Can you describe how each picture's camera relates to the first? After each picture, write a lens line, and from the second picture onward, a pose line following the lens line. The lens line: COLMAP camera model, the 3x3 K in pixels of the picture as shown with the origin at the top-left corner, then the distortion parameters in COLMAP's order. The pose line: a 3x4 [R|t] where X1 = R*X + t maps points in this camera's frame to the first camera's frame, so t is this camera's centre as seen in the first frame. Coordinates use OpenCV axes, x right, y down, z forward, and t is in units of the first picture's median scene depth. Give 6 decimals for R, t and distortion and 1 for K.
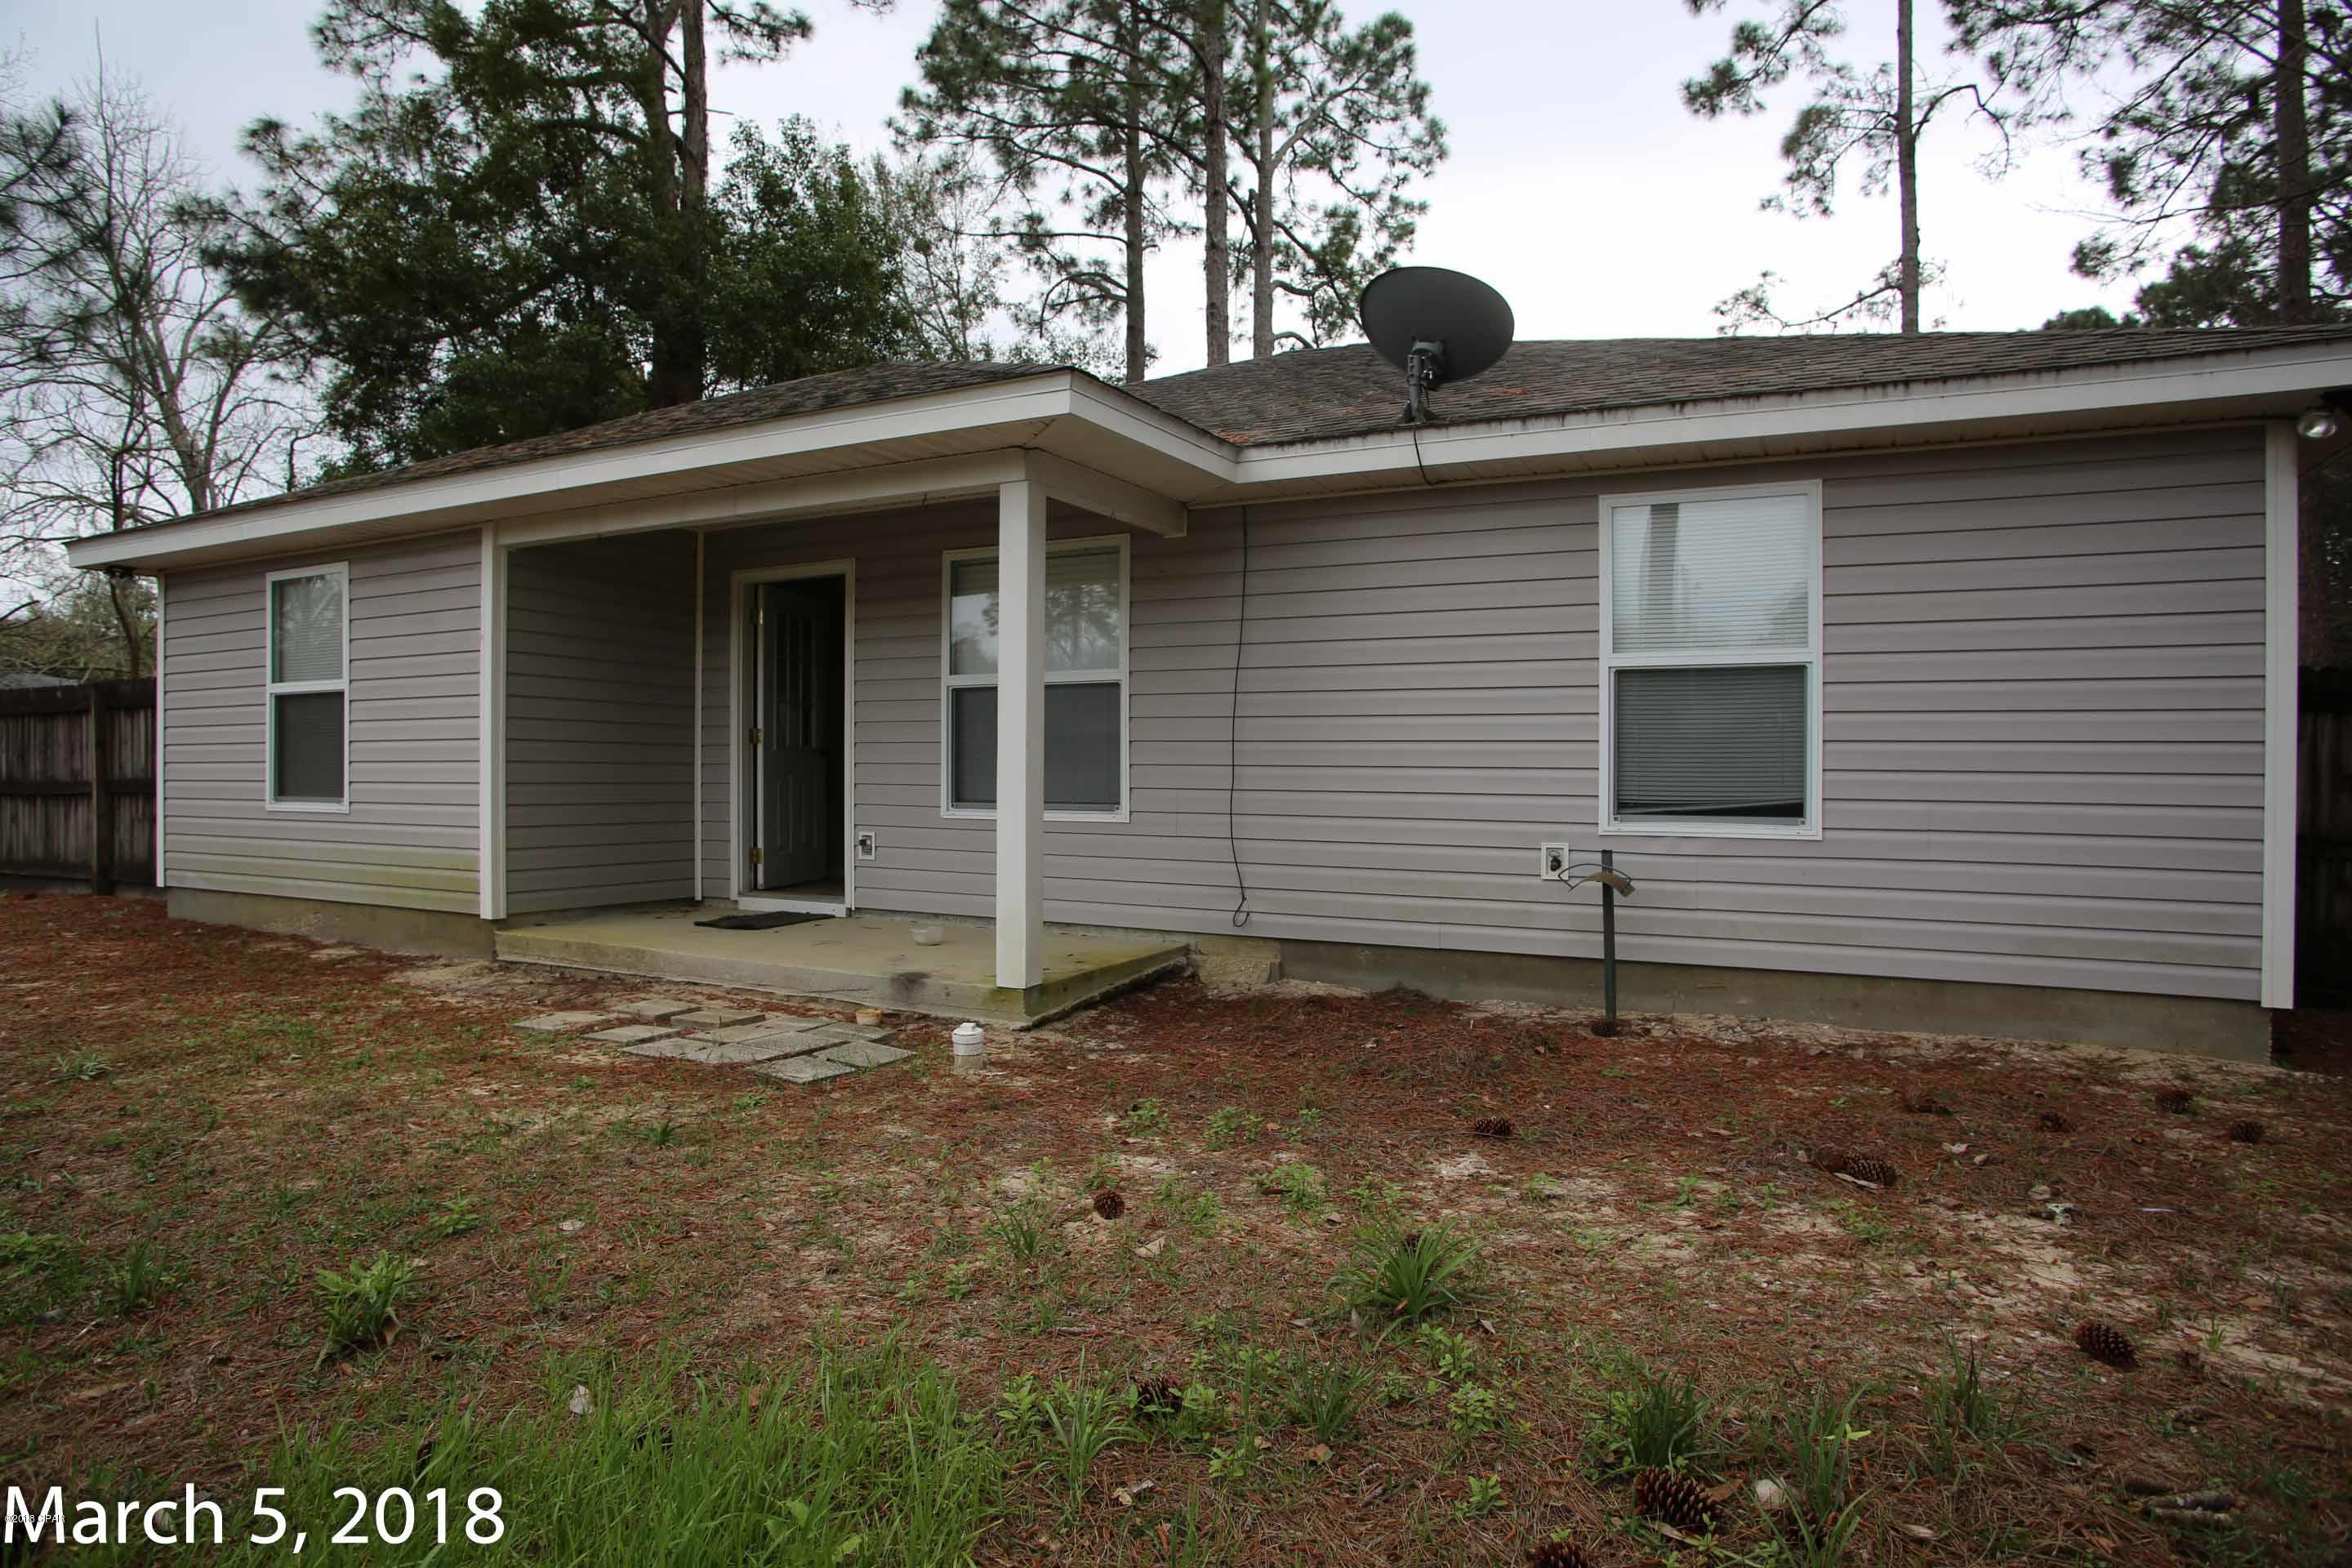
lens RADIAL K [[1317.2, 0, 1176.0], [0, 1317.2, 784.0], [0, 0, 1]] dist [-0.016946, 0.000849]
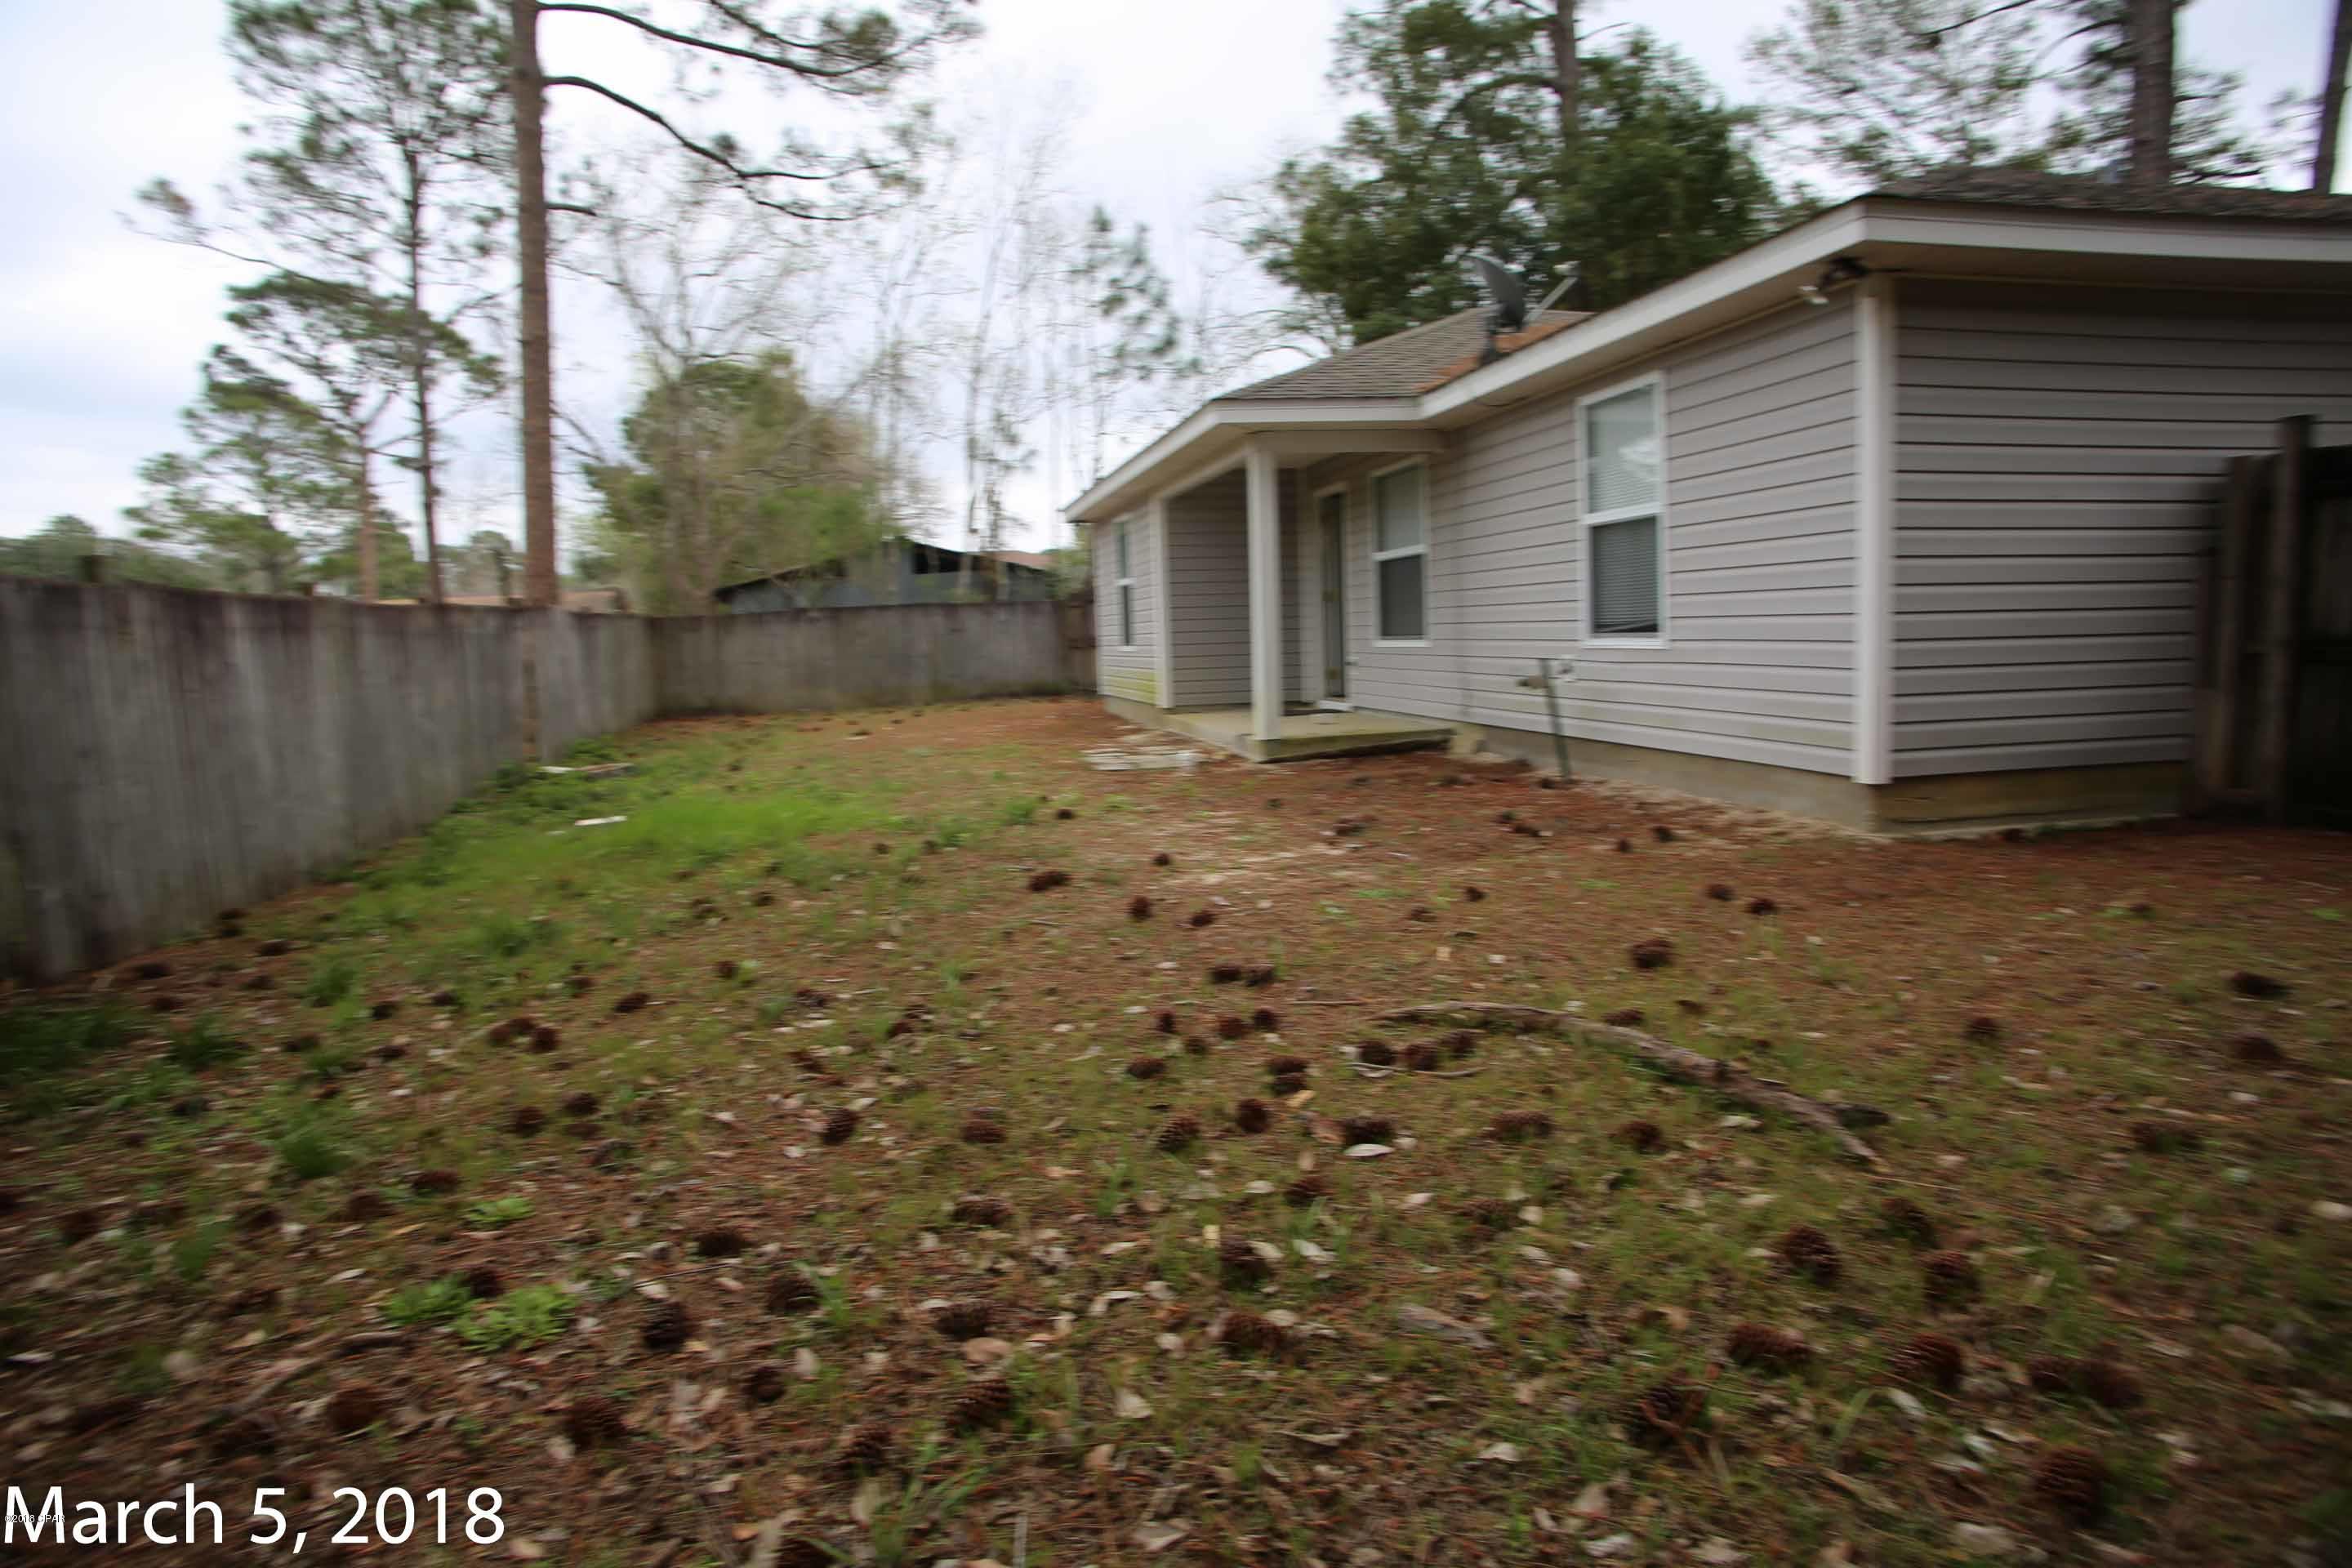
lens RADIAL K [[1317.2, 0, 1176.0], [0, 1317.2, 784.0], [0, 0, 1]] dist [-0.016946, 0.000849]
pose [[0.641164, 0.059911, -0.765062, 0.900408], [0.038050, 0.993240, 0.109667, 0.009364], [0.766460, -0.099426, 0.634550, -0.181408]]
